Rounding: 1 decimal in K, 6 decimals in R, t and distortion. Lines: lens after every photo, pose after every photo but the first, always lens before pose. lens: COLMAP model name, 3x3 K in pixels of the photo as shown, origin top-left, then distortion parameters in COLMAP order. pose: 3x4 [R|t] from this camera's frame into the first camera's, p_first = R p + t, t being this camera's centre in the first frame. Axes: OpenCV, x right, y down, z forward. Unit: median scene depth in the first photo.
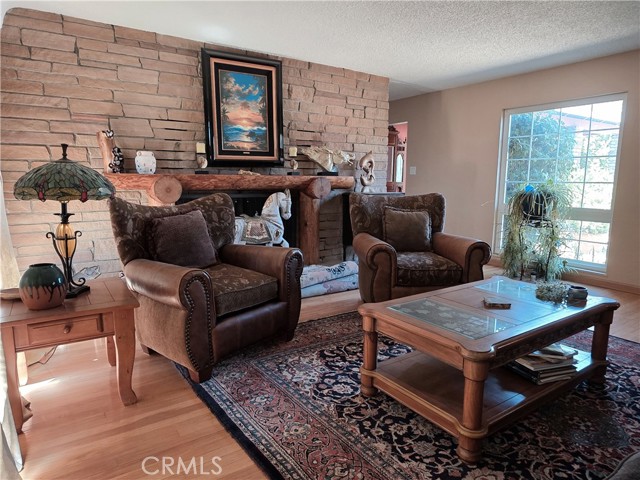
lens RADIAL K [[418.3, 0, 322.2], [0, 418.3, 241.7], [0, 0, 1]] dist [-0.004266, -0.001320]
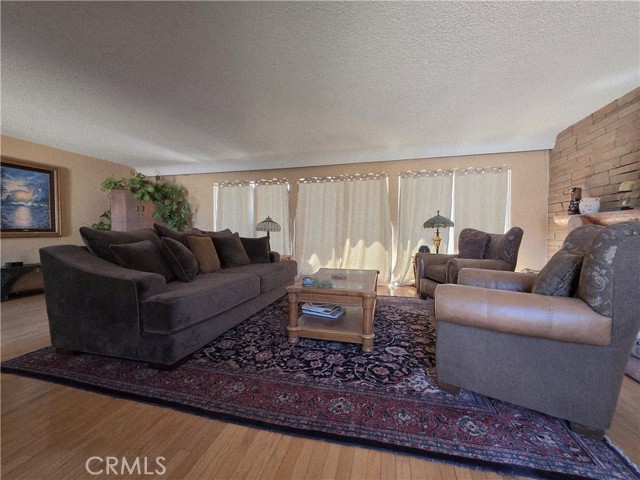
lens RADIAL K [[258.3, 0, 322.5], [0, 258.3, 239.3], [0, 0, 1]] dist [-0.002044, 0.000000]
pose [[-0.752512, 0.009306, -0.658513, 1.133982], [-0.115510, 0.982535, 0.145884, -0.172045], [0.648370, 0.185844, -0.738294, 1.611109]]
